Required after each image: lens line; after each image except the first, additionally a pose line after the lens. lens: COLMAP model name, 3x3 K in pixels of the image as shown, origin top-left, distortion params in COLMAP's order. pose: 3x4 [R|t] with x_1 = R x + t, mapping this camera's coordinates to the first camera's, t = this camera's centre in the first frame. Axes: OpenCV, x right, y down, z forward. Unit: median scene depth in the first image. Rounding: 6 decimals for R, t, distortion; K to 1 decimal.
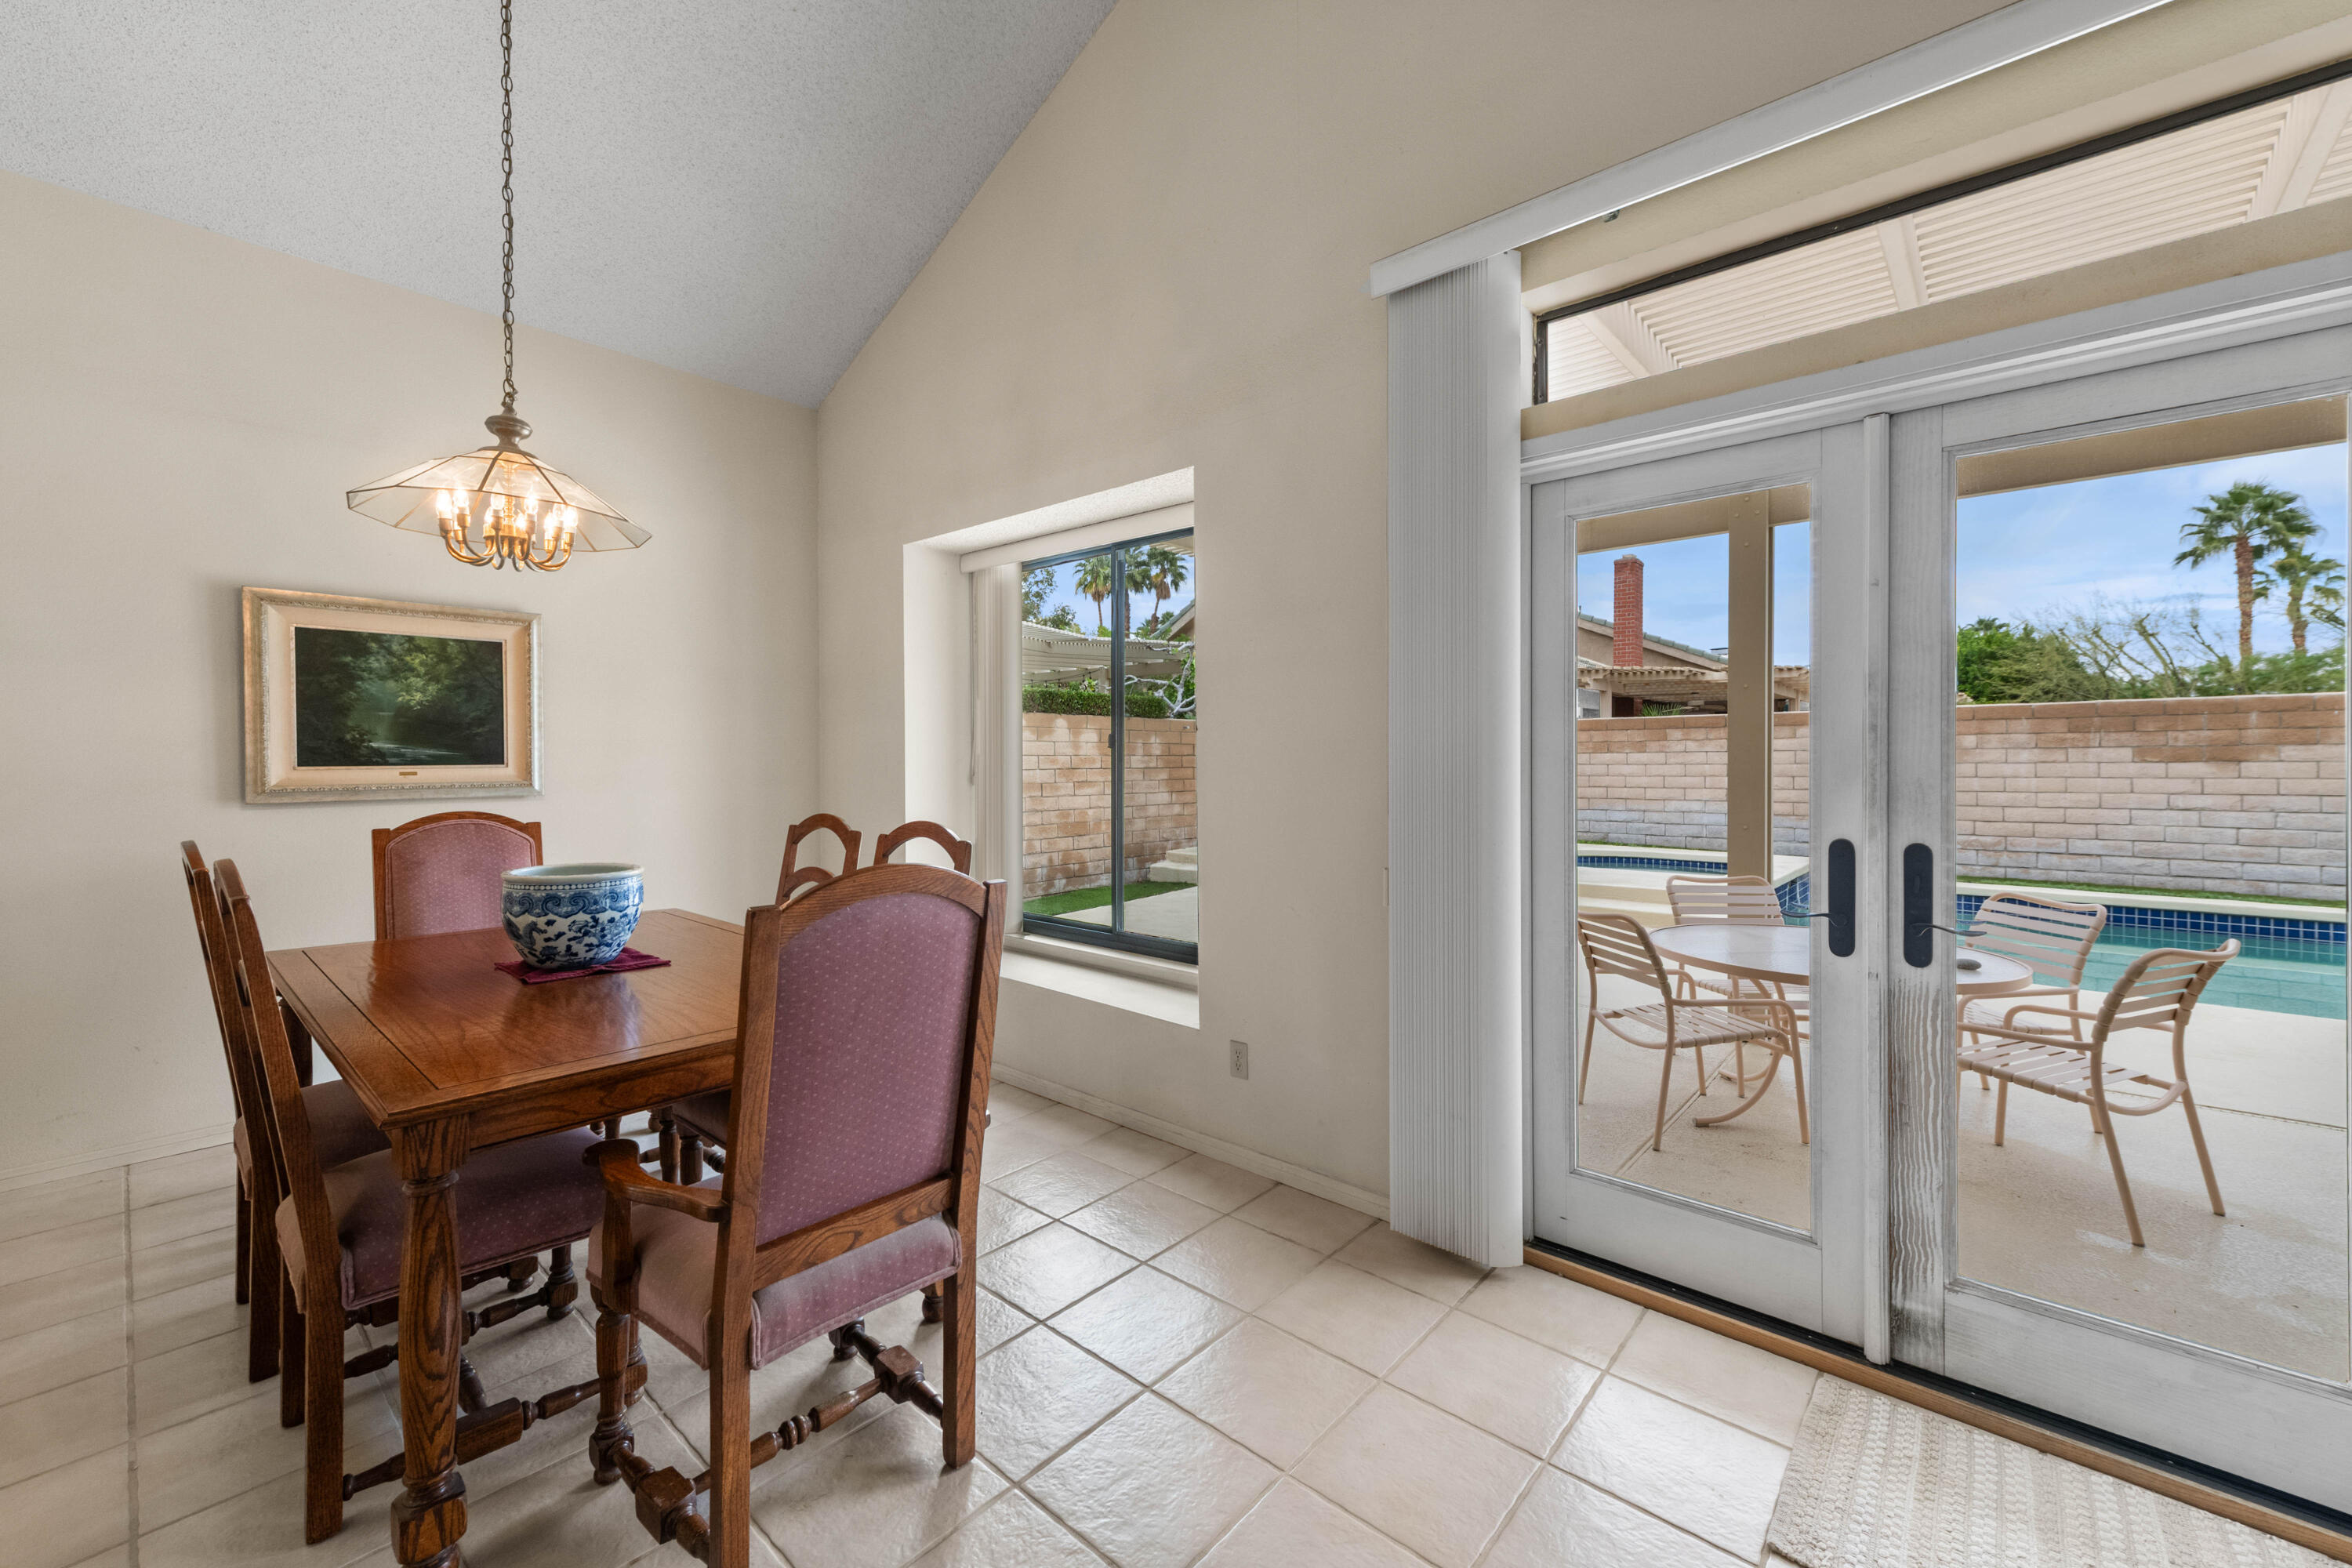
lens RADIAL K [[938.5, 0, 1189.2], [0, 938.5, 768.1], [0, 0, 1]] dist [0.013487, -0.001954]
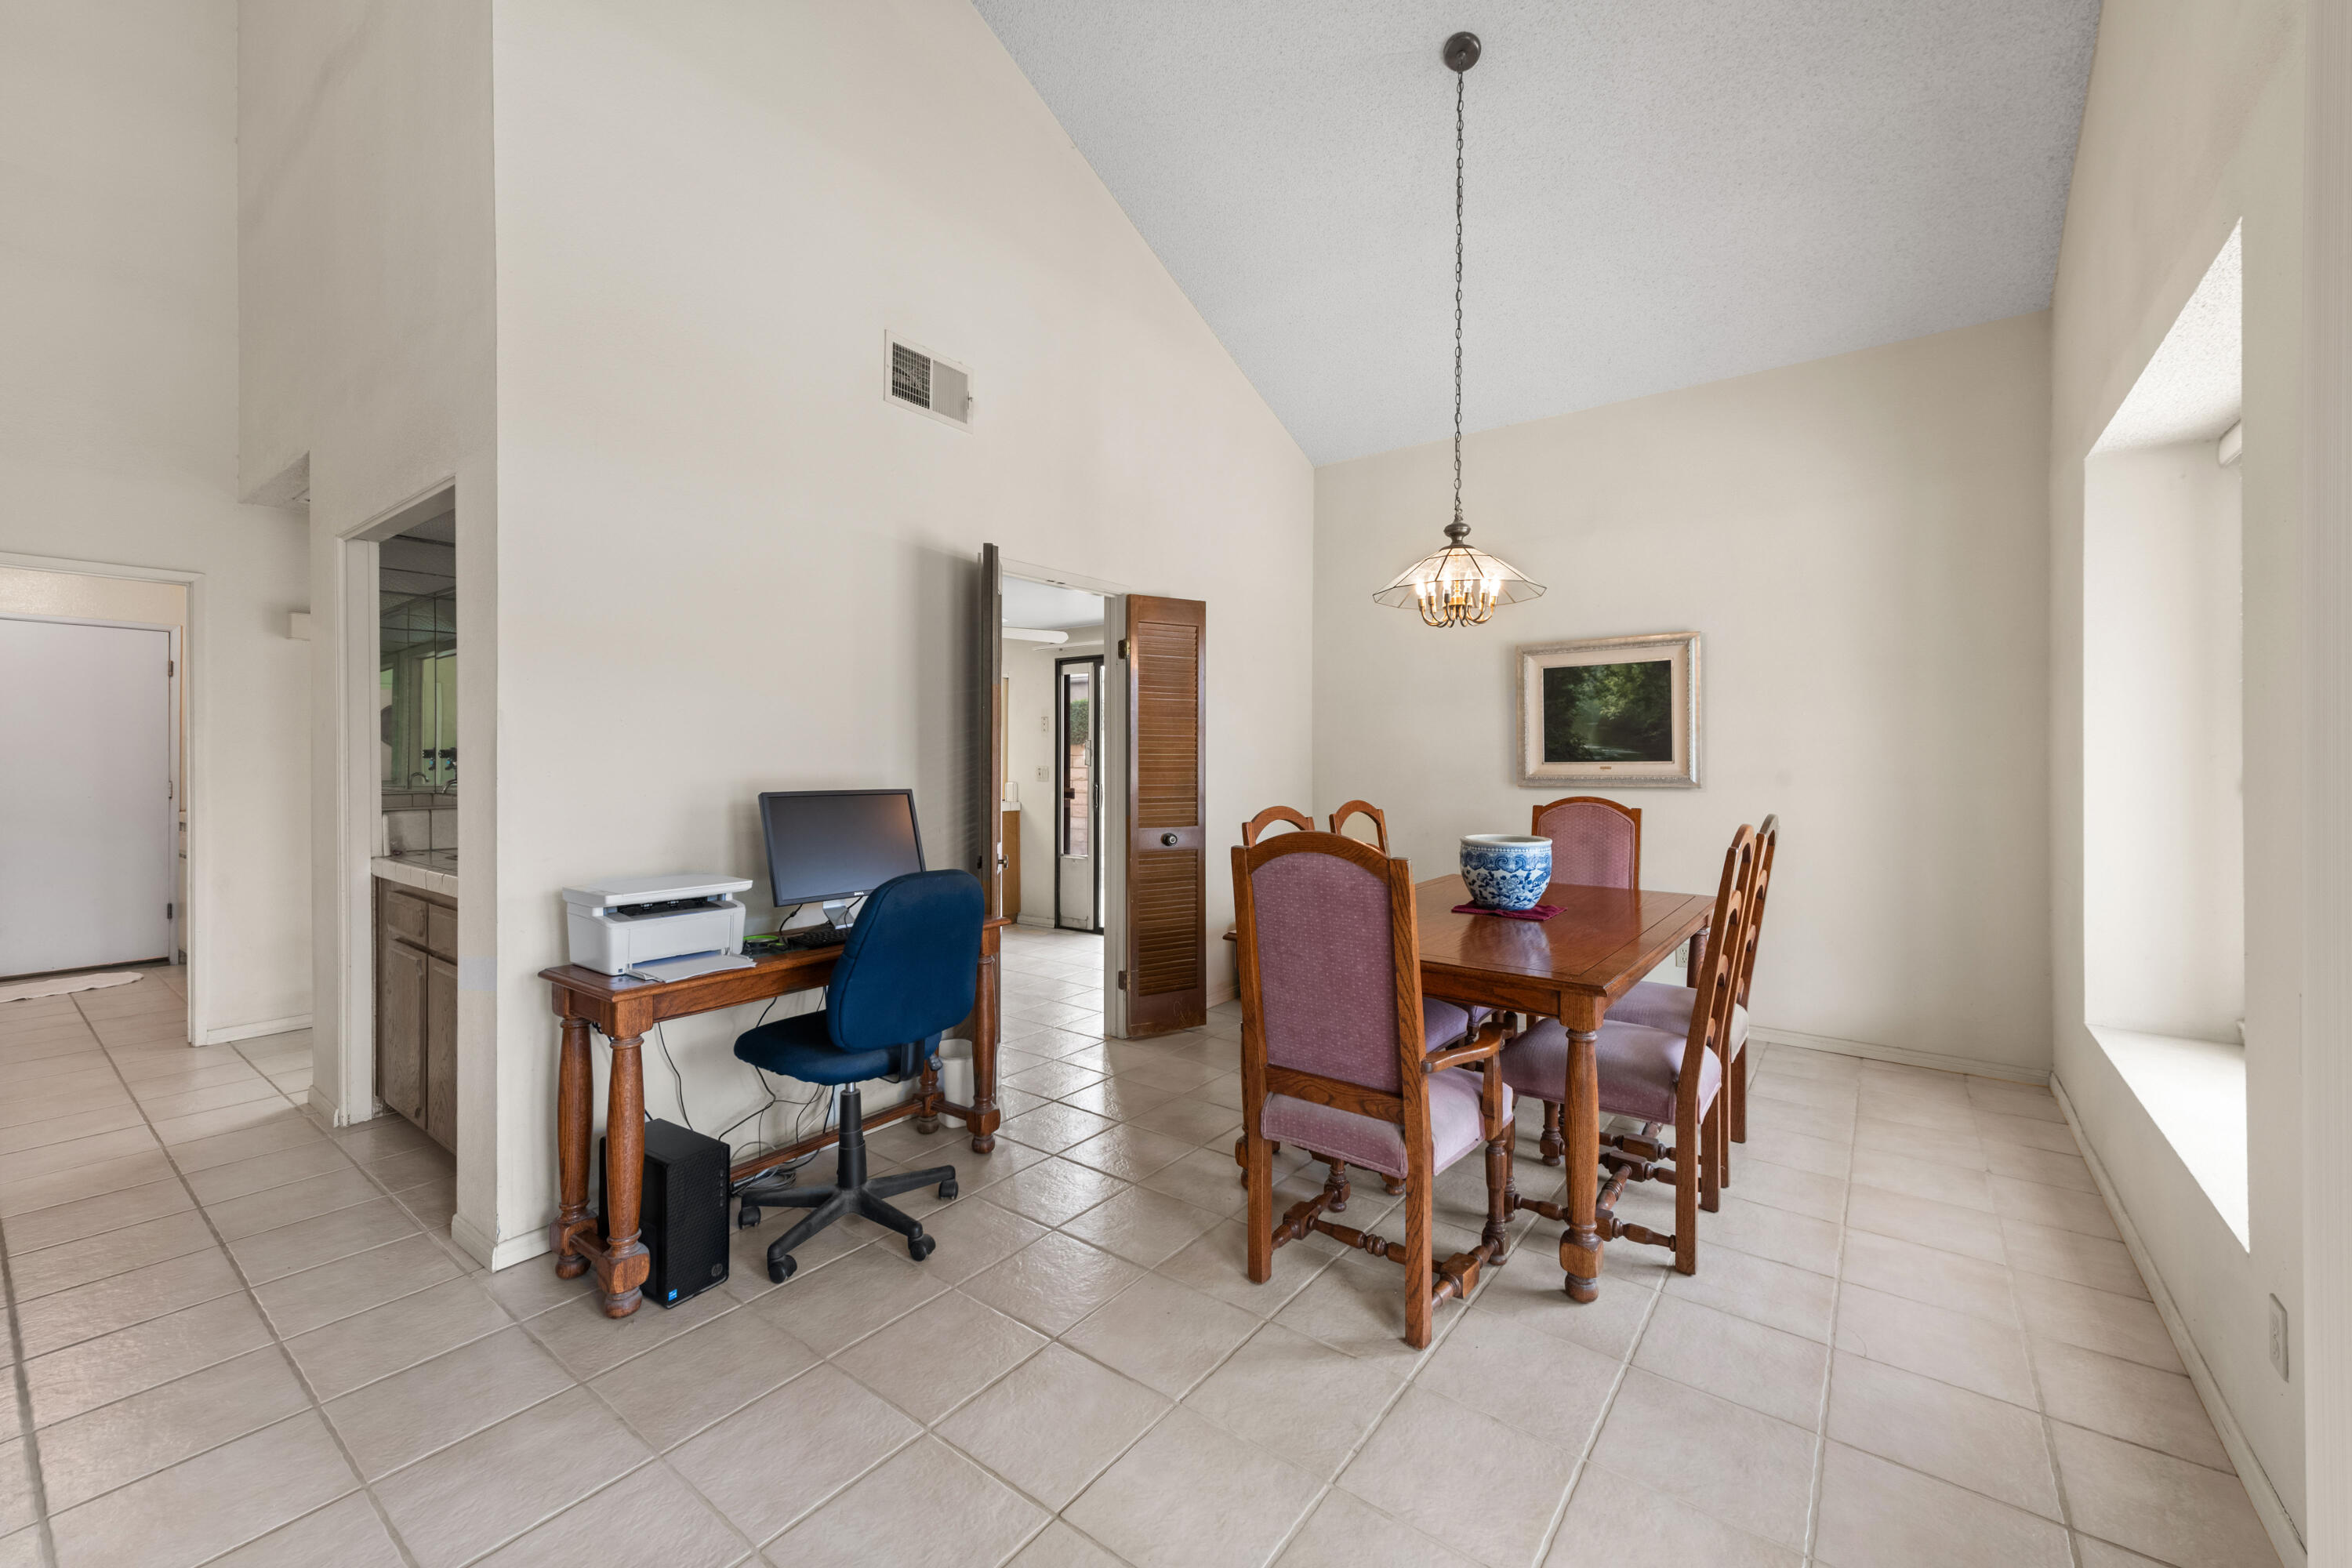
lens RADIAL K [[938.5, 0, 1171.0], [0, 938.5, 763.9], [0, 0, 1]] dist [0.013487, -0.001954]
pose [[0.066106, 0.005045, -0.997800, 0.475721], [-0.007431, 0.999962, 0.004564, -0.001266], [0.997785, 0.007113, 0.066141, 0.312779]]
